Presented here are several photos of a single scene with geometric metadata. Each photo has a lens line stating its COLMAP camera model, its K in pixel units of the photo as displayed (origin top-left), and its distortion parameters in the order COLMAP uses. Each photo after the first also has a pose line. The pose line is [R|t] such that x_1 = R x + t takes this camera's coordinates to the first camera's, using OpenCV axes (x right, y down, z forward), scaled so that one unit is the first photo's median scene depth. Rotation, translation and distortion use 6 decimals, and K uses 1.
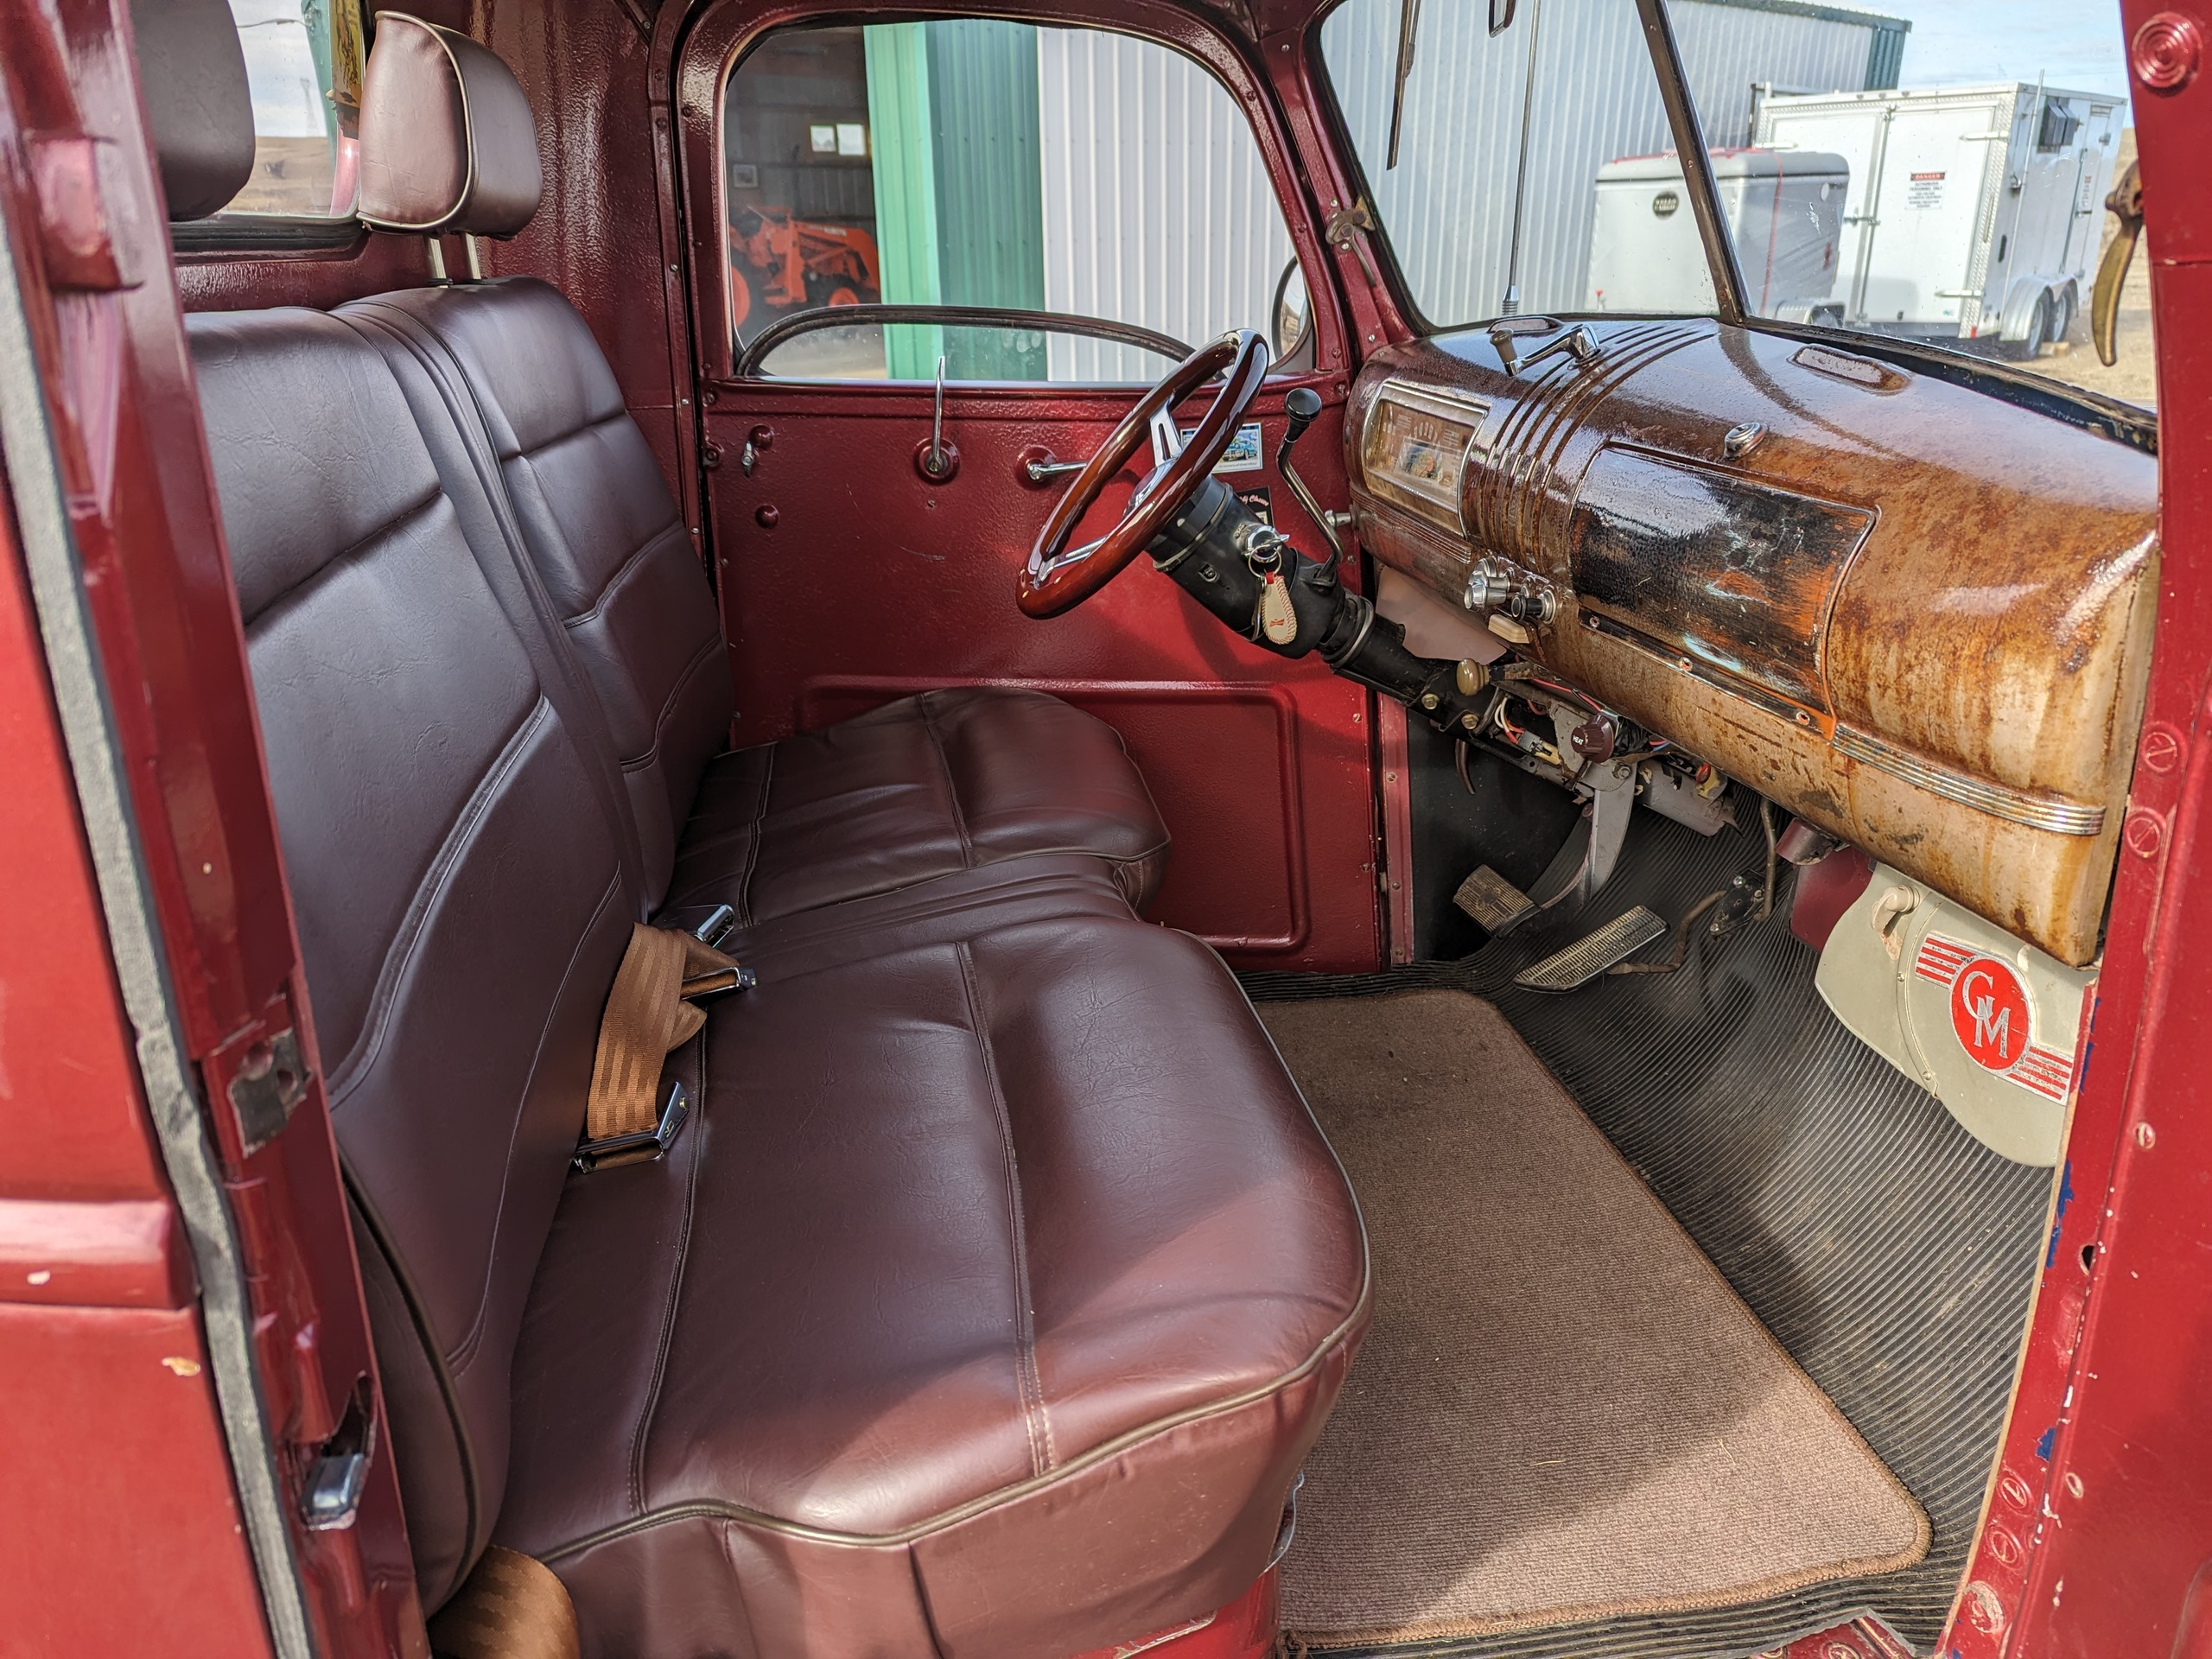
lens RADIAL K [[1608.2, 0, 1100.9], [0, 1608.2, 839.4], [0, 0, 1]] dist [0.061576, -0.050949]
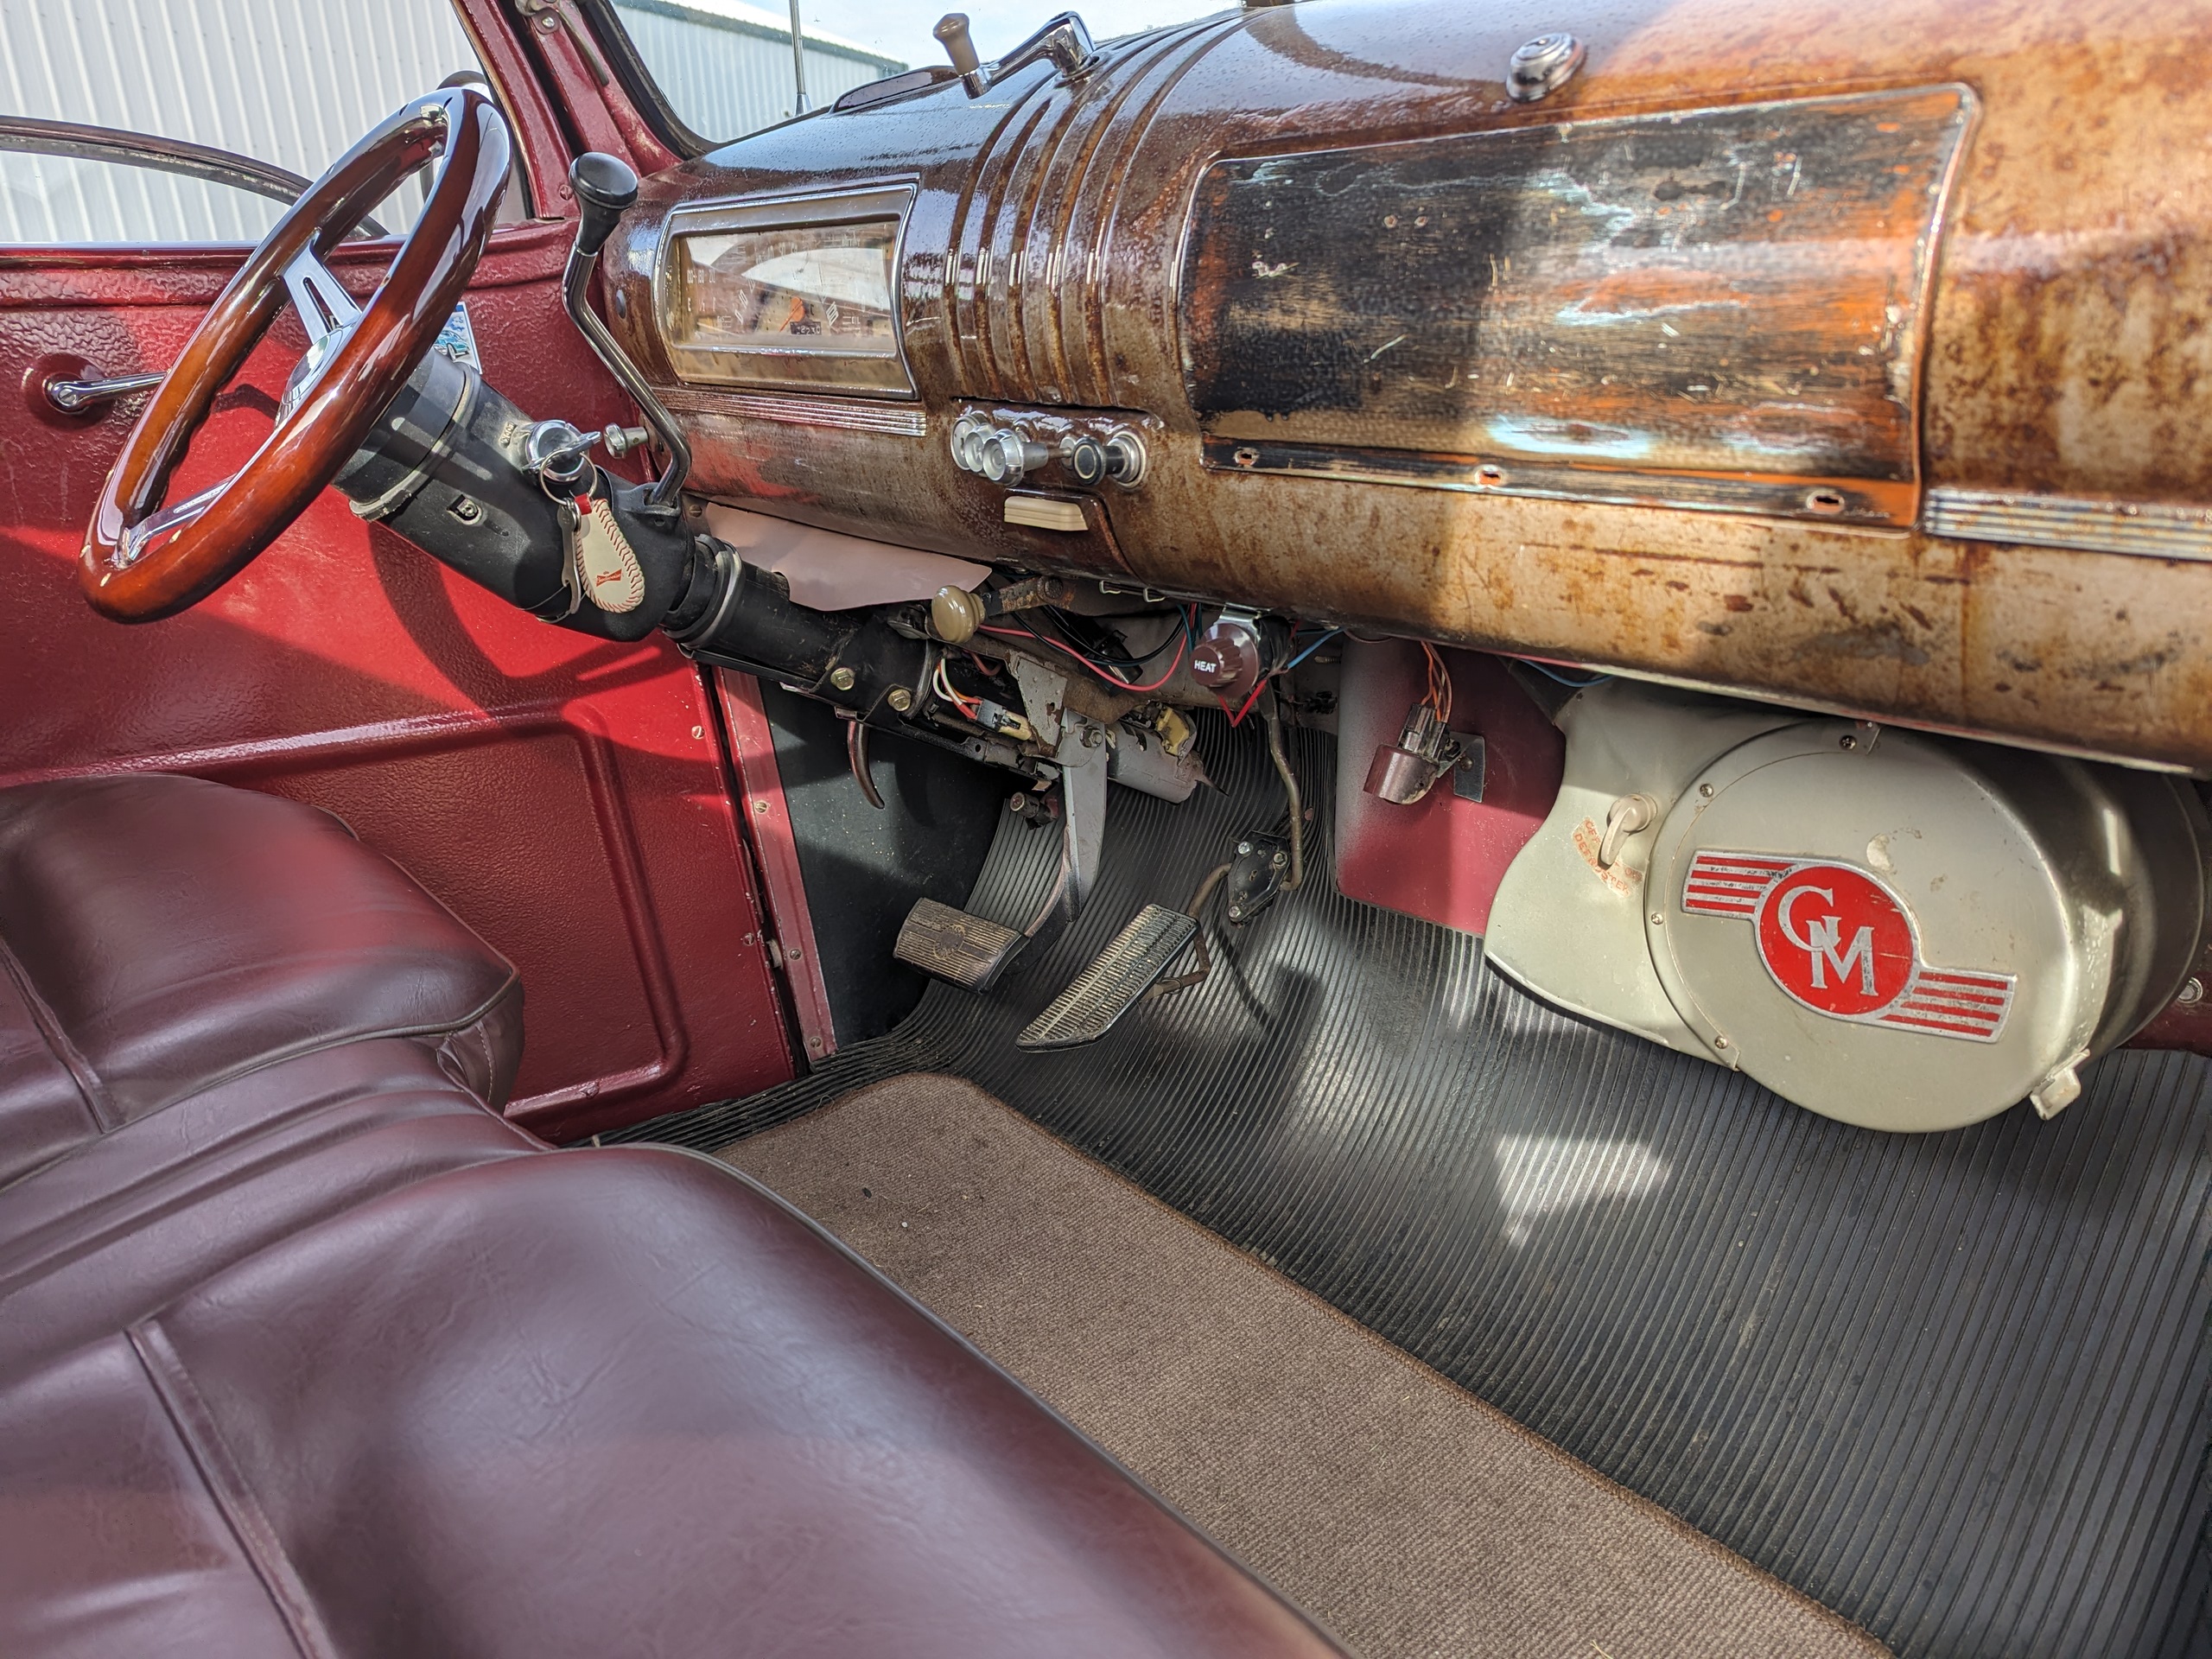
lens RADIAL K [[1563.0, 0, 1122.1], [0, 1563.0, 831.5], [0, 0, 1]] dist [0.072847, -0.078648]
pose [[0.844626, -0.194172, 0.498903, -0.039777], [0.208335, 0.977662, 0.027800, -0.017009], [-0.493156, 0.080458, 0.866212, 0.382521]]
